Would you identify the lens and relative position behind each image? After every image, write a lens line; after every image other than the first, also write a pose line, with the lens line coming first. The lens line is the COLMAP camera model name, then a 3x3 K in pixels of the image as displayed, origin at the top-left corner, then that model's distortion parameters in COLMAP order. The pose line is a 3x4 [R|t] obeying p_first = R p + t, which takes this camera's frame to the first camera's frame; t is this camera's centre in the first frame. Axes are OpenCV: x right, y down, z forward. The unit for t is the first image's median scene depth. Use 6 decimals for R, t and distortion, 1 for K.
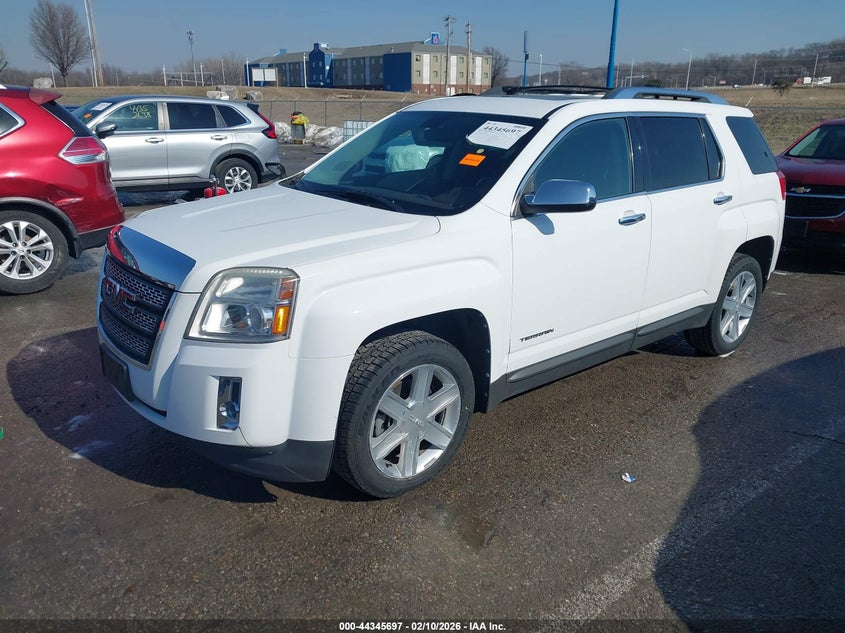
lens RADIAL K [[665.0, 0, 424.2], [0, 665.0, 310.2], [0, 0, 1]] dist [-0.003770, -0.007895]
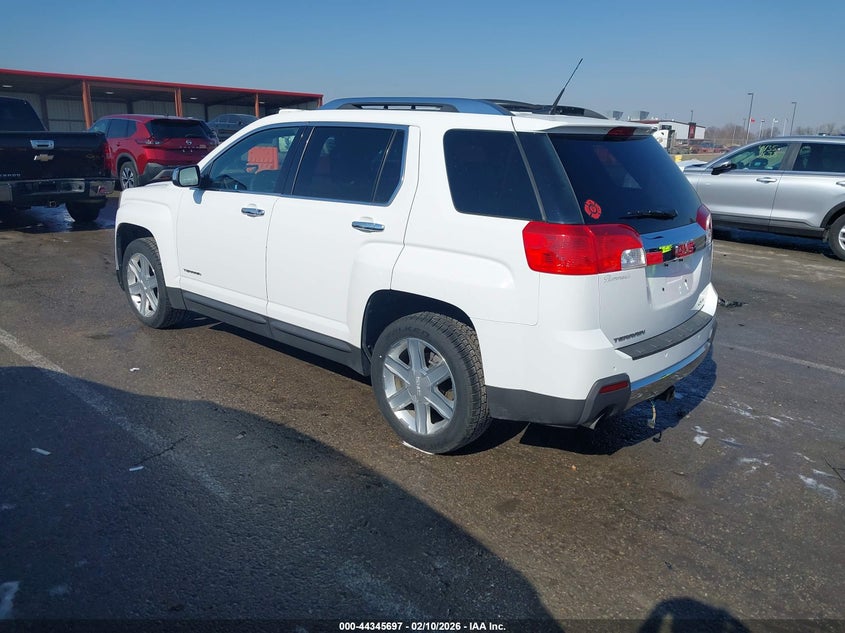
lens RADIAL K [[665.0, 0, 425.2], [0, 665.0, 320.2], [0, 0, 1]] dist [-0.003770, -0.007895]
pose [[0.145728, 0.258995, -0.954822, 1.323006], [-0.320720, 0.925371, 0.202057, -0.256536], [0.935897, 0.276785, 0.217917, 0.947182]]
